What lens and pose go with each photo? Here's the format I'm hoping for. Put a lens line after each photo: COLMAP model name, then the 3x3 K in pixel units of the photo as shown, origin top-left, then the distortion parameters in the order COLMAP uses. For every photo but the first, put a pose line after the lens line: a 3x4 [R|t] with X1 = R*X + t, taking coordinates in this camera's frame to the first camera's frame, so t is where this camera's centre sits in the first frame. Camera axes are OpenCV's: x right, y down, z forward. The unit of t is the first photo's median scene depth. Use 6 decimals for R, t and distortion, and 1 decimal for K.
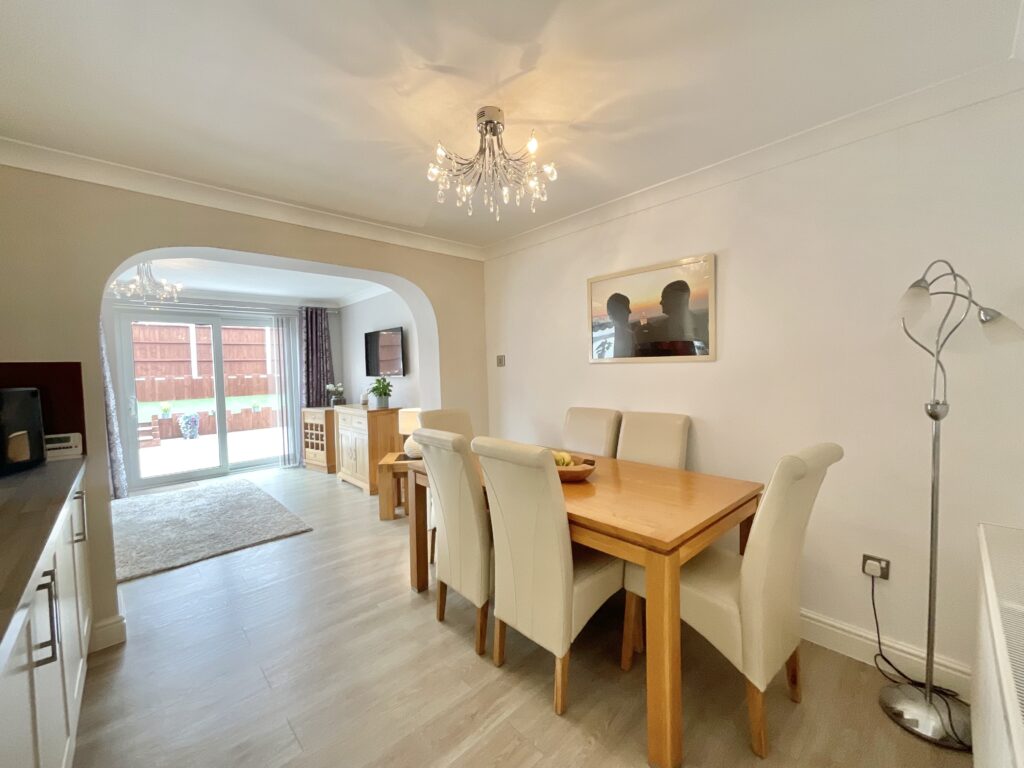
lens RADIAL K [[415.5, 0, 509.4], [0, 415.5, 384.3], [0, 0, 1]] dist [-0.000688, 0.001025]
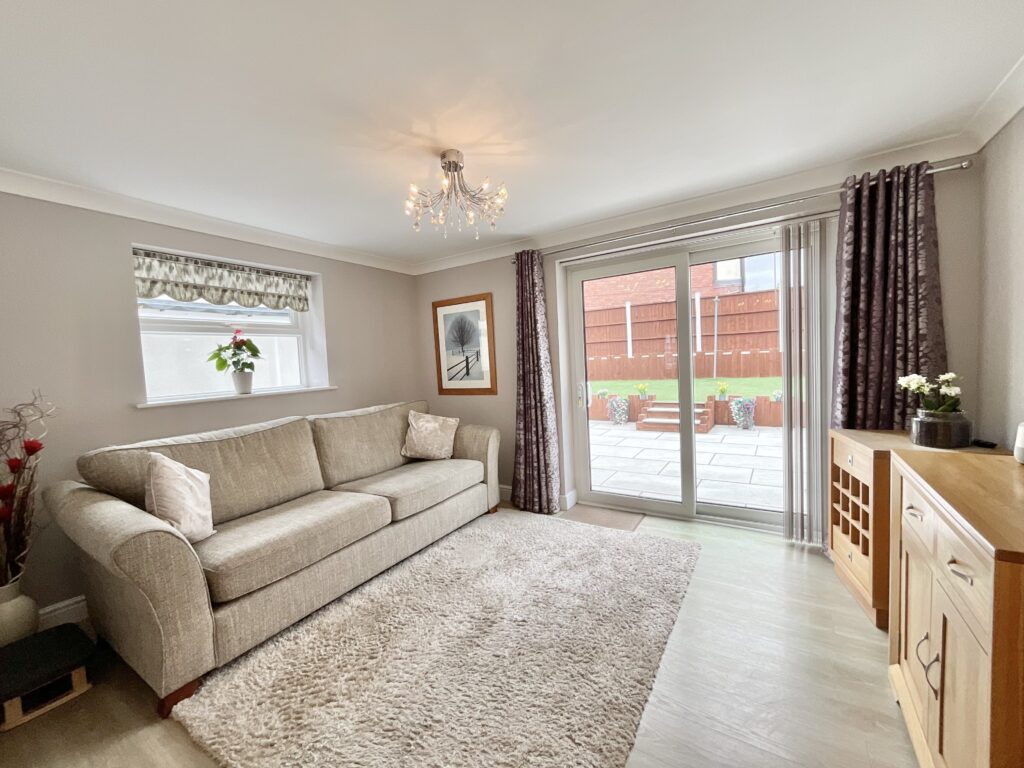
lens RADIAL K [[415.5, 0, 512.1], [0, 415.5, 385.0], [0, 0, 1]] dist [-0.000688, 0.001025]
pose [[0.246408, 0.069762, -0.966652, -0.226343], [-0.000306, 0.997412, 0.071904, -0.021574], [0.969166, -0.017422, 0.245792, 0.757850]]
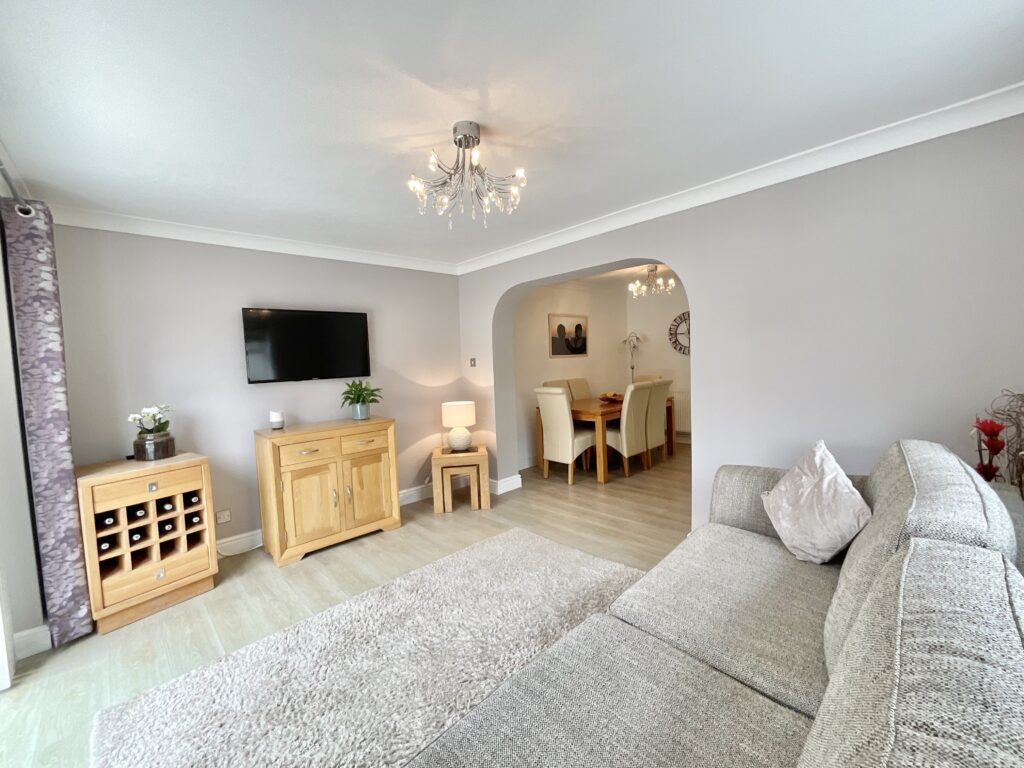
lens RADIAL K [[415.5, 0, 511.6], [0, 415.5, 384.3], [0, 0, 1]] dist [-0.000688, 0.001025]
pose [[-0.018803, -0.036677, 0.999150, -1.132798], [0.085077, 0.995644, 0.038149, -0.009447], [-0.996197, 0.085722, -0.015601, 0.798477]]
